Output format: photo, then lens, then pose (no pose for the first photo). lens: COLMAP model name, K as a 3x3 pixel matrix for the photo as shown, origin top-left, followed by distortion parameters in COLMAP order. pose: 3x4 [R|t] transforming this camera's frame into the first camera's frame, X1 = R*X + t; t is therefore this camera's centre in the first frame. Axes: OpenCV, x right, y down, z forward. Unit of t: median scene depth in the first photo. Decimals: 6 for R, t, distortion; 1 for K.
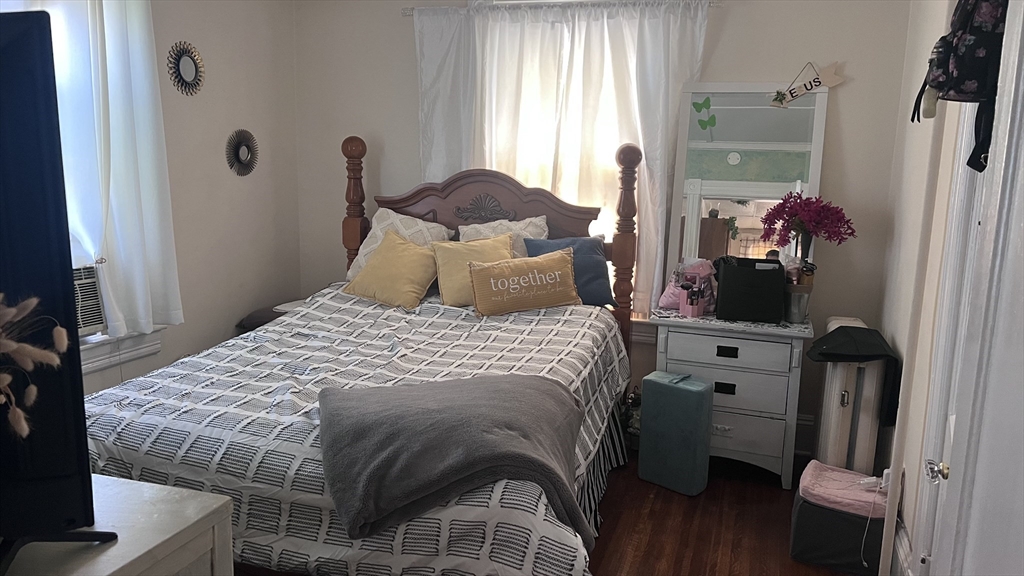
lens RADIAL K [[770.4, 0, 512.0], [0, 770.4, 288.0], [0, 0, 1]] dist [0.081510, -0.115389]
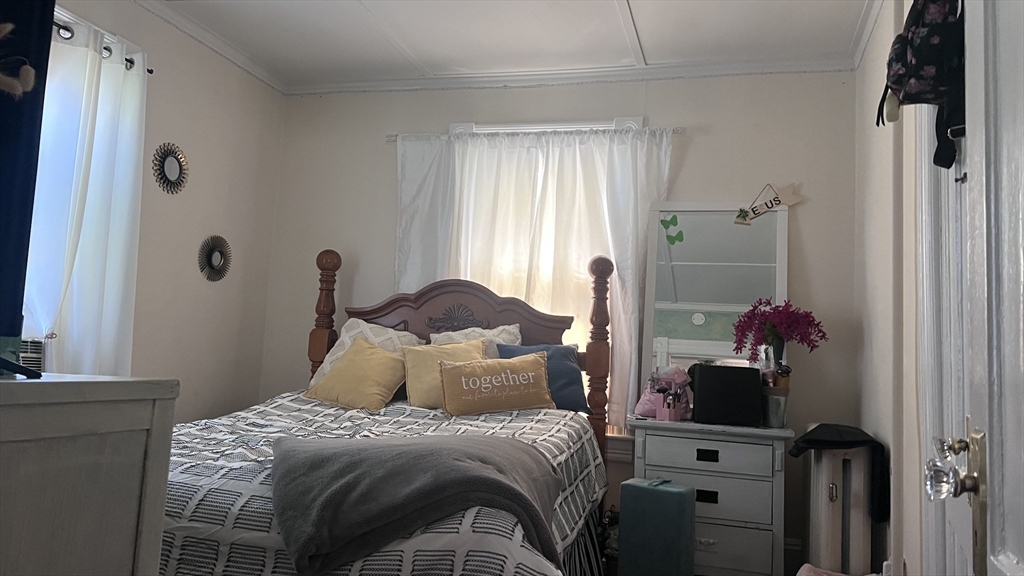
lens RADIAL K [[771.0, 0, 518.3], [0, 771.0, 286.0], [0, 0, 1]] dist [0.077030, -0.093990]
pose [[0.998306, 0.031110, 0.049176, -0.008314], [-0.016420, 0.961355, -0.274821, 0.144544], [-0.055825, 0.273548, 0.960237, 0.035891]]
